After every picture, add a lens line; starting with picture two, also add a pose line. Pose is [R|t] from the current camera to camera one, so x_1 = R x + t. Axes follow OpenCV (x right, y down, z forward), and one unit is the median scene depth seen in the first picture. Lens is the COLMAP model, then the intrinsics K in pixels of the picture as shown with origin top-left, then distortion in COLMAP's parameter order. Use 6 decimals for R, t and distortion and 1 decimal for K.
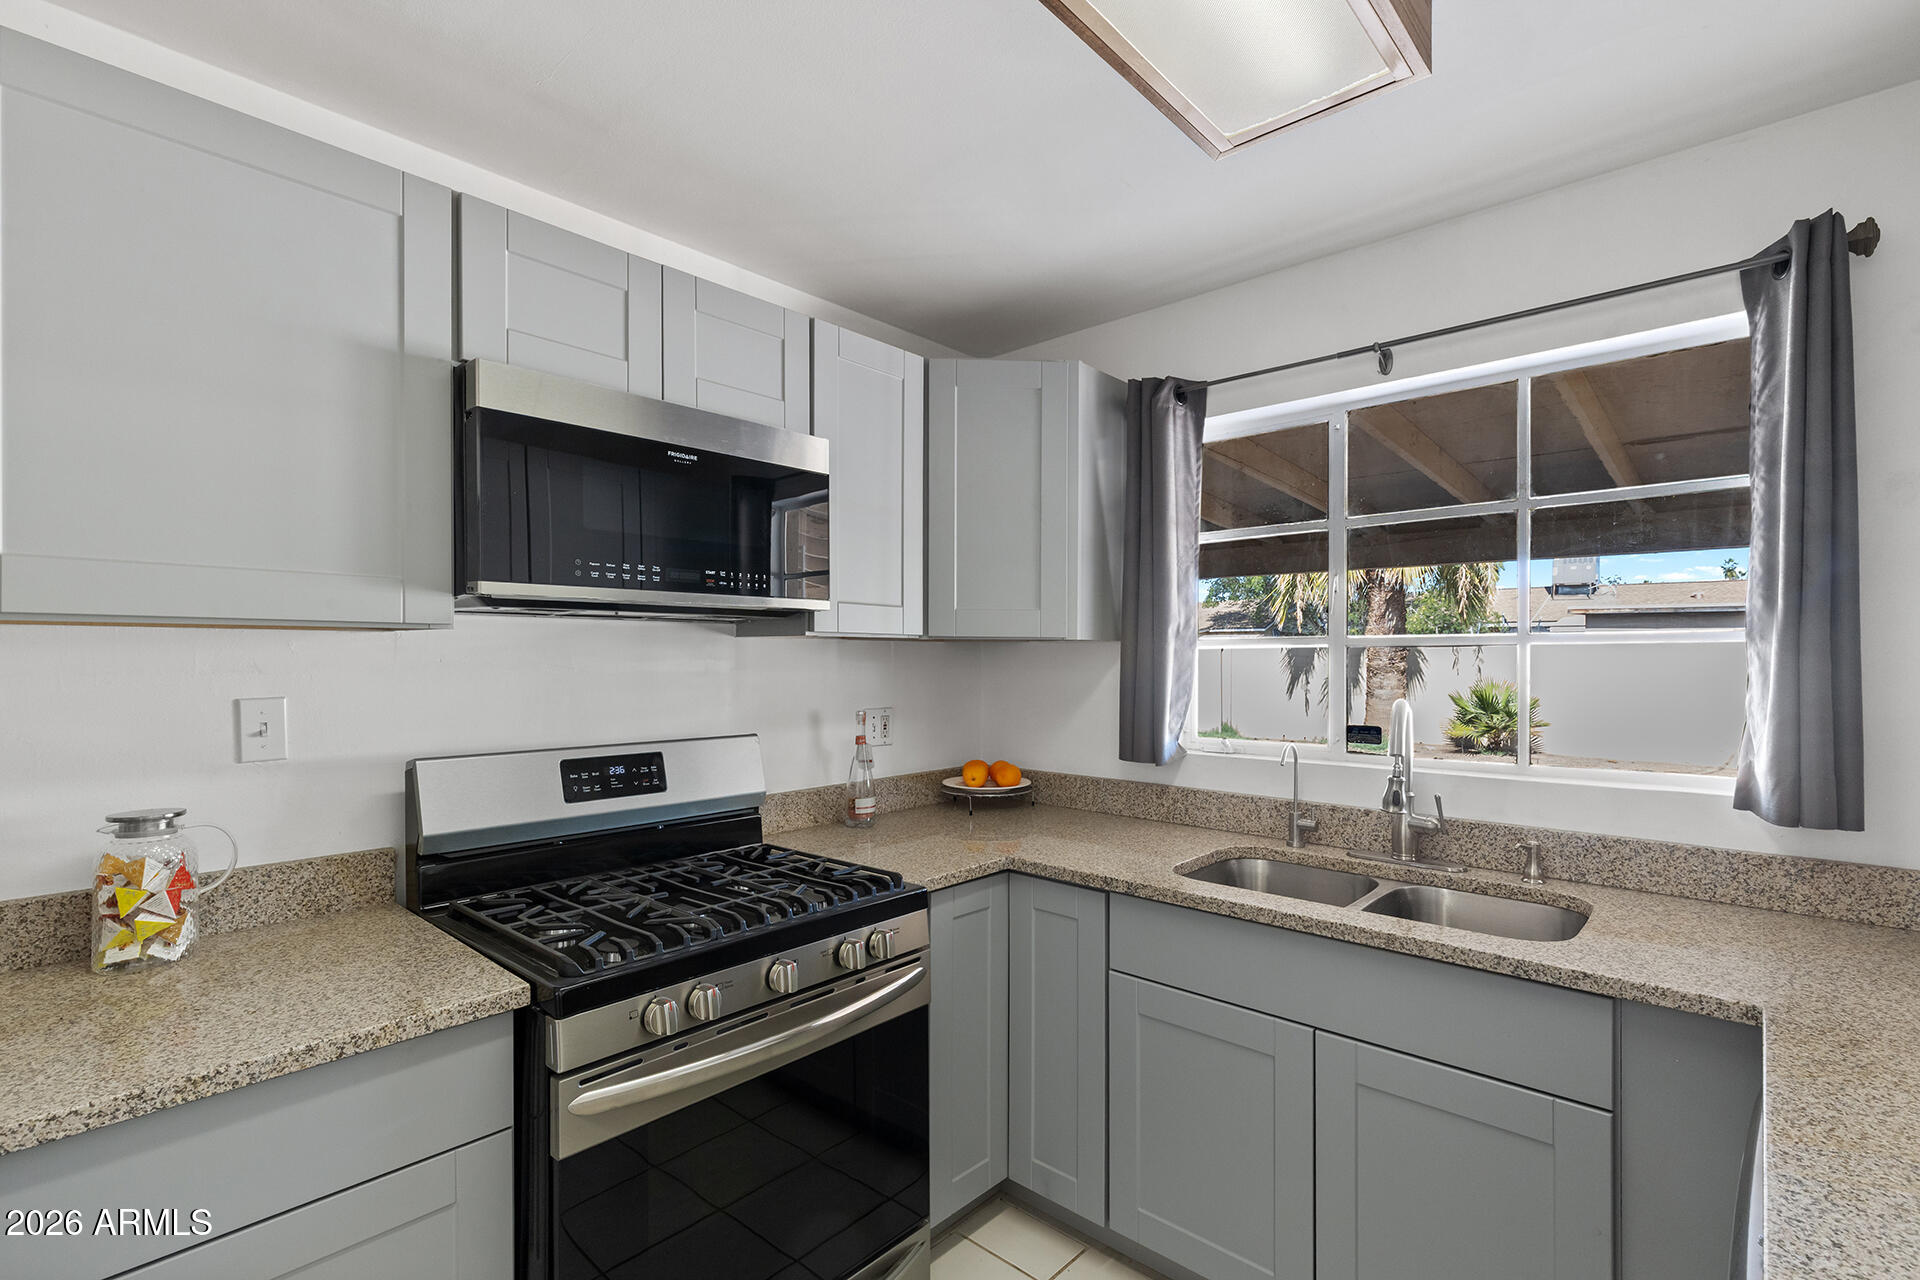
lens RADIAL K [[871.2, 0, 960.9], [0, 871.2, 662.8], [0, 0, 1]] dist [0.002078, -0.000125]
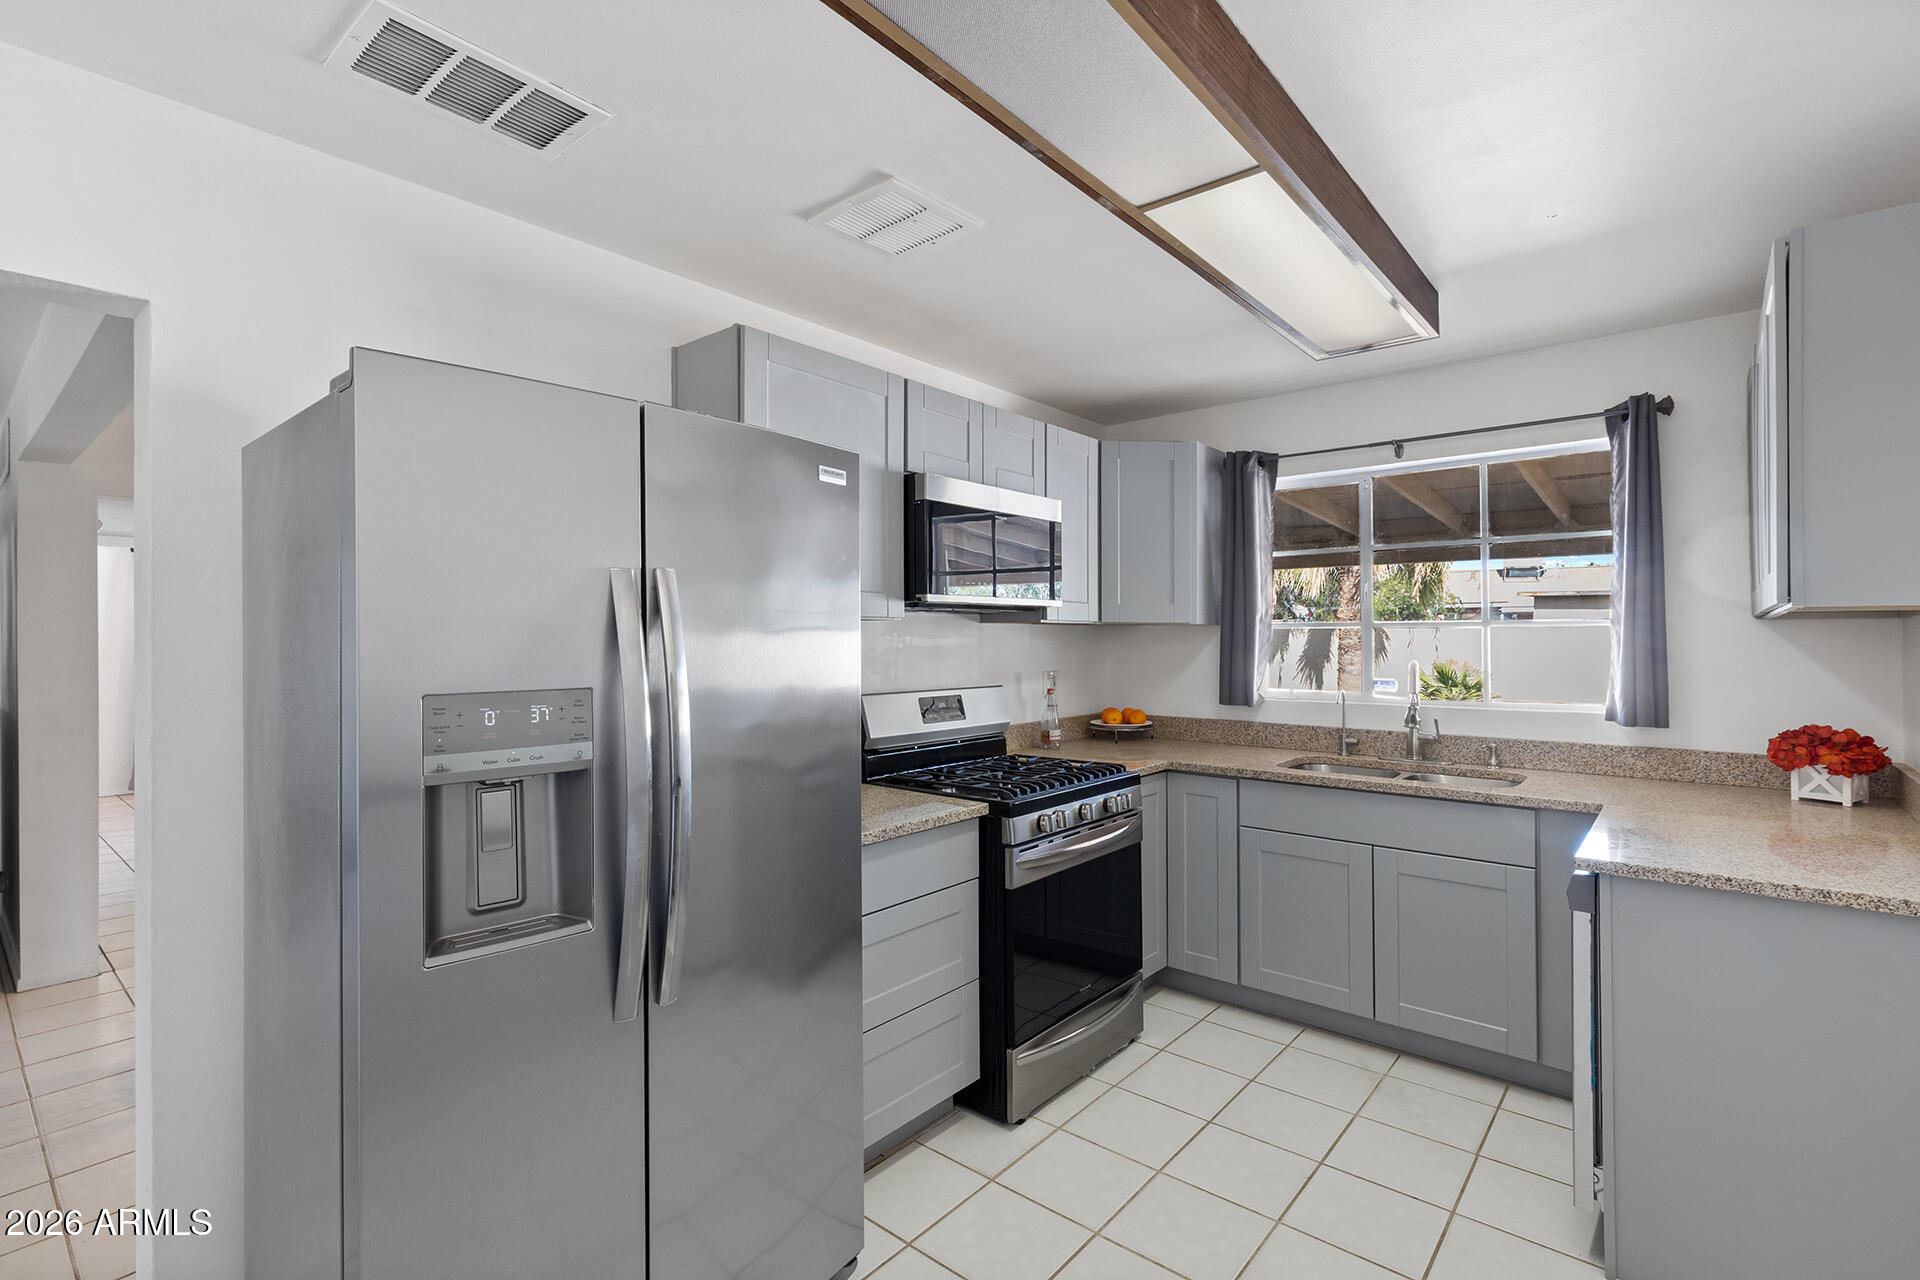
lens RADIAL K [[867.6, 0, 950.2], [0, 867.6, 634.0], [0, 0, 1]] dist [-0.001935, -0.000251]
pose [[0.999624, -0.002417, 0.027295, -0.390885], [0.002708, 0.999940, -0.010630, 0.006423], [-0.027268, 0.010700, 0.999571, -0.578939]]
